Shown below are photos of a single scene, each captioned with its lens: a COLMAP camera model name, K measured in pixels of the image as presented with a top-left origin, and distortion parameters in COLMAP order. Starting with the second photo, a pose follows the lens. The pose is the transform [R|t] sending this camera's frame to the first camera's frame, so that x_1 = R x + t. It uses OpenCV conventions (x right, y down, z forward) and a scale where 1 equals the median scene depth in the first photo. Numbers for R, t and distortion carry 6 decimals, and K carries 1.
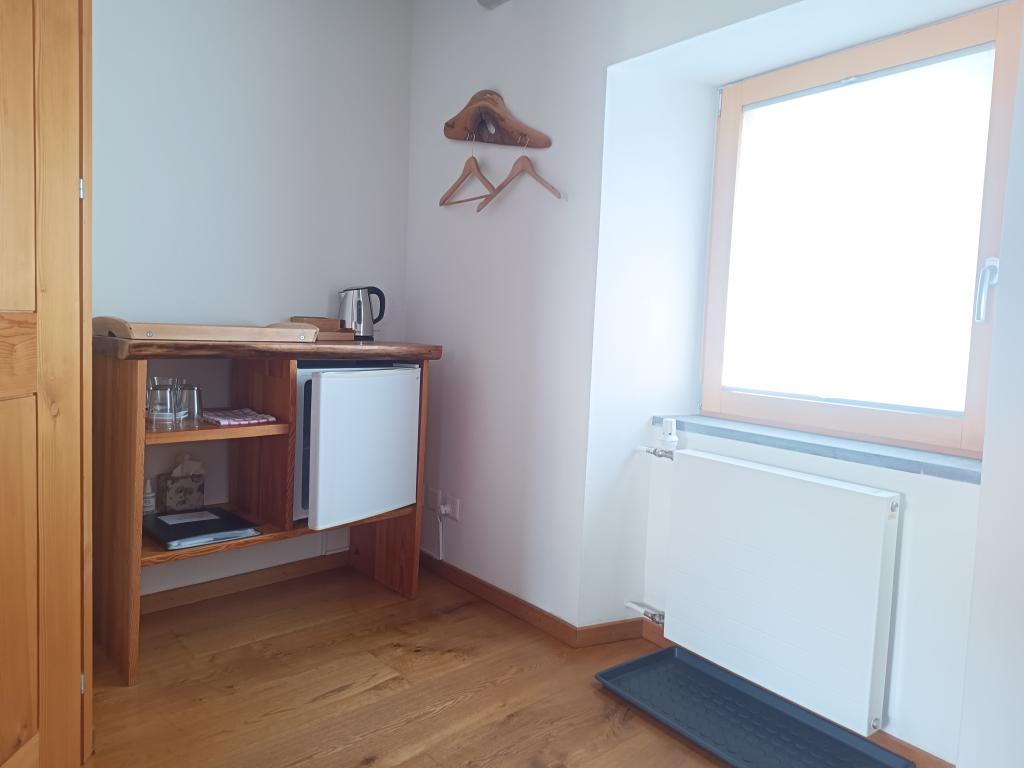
lens RADIAL K [[629.9, 0, 512.0], [0, 629.9, 384.0], [0, 0, 1]] dist [0.003458, 0.001118]
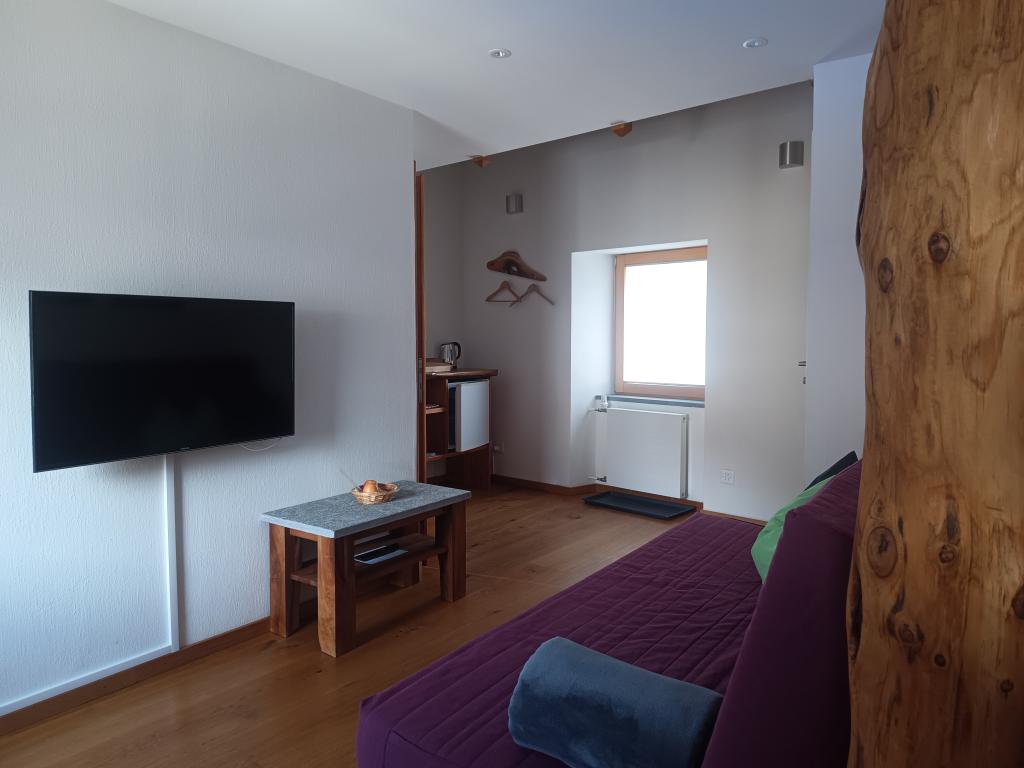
lens RADIAL K [[629.9, 0, 512.0], [0, 629.9, 384.0], [0, 0, 1]] dist [0.003458, 0.001118]
pose [[0.982479, -0.052259, 0.178894, -0.499114], [0.054737, 0.998461, -0.008937, 0.012118], [-0.178152, 0.018572, 0.983828, -1.248055]]
